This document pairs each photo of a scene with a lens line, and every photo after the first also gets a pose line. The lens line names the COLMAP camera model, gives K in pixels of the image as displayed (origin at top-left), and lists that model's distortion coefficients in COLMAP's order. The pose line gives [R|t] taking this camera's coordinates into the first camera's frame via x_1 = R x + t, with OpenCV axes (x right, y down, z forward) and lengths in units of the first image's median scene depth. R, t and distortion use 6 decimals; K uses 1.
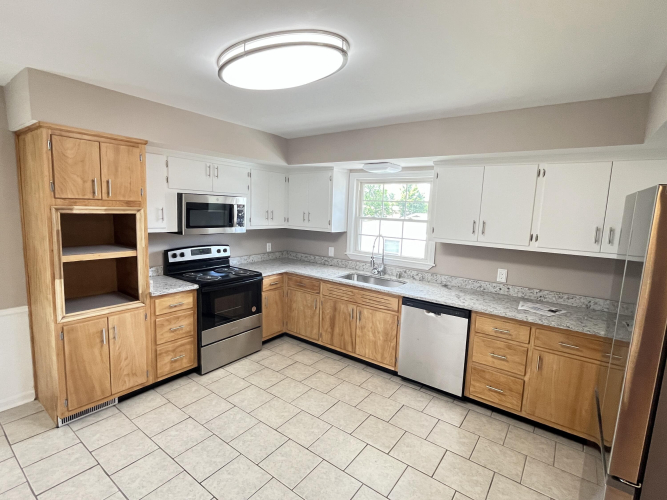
lens RADIAL K [[327.5, 0, 334.5], [0, 327.5, 248.1], [0, 0, 1]] dist [-0.011921, 0.002080]
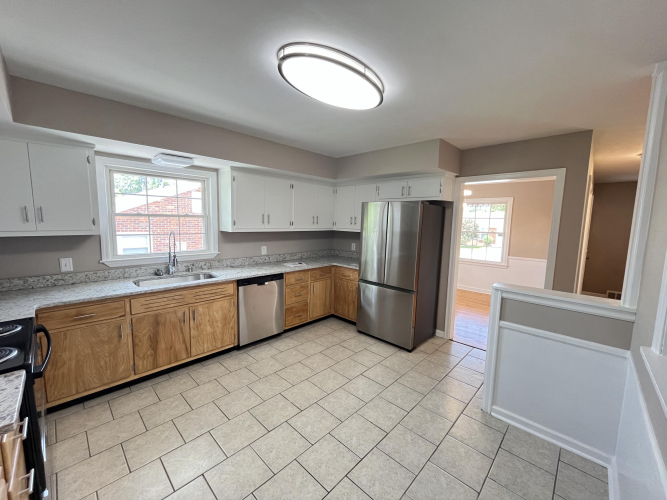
lens RADIAL K [[269.1, 0, 334.2], [0, 269.1, 247.2], [0, 0, 1]] dist [0.001120, 0.000134]
pose [[0.140722, -0.154705, 0.977887, -0.651837], [0.084637, 0.985980, 0.143806, -0.080558], [-0.986425, 0.062529, 0.151843, 0.475354]]
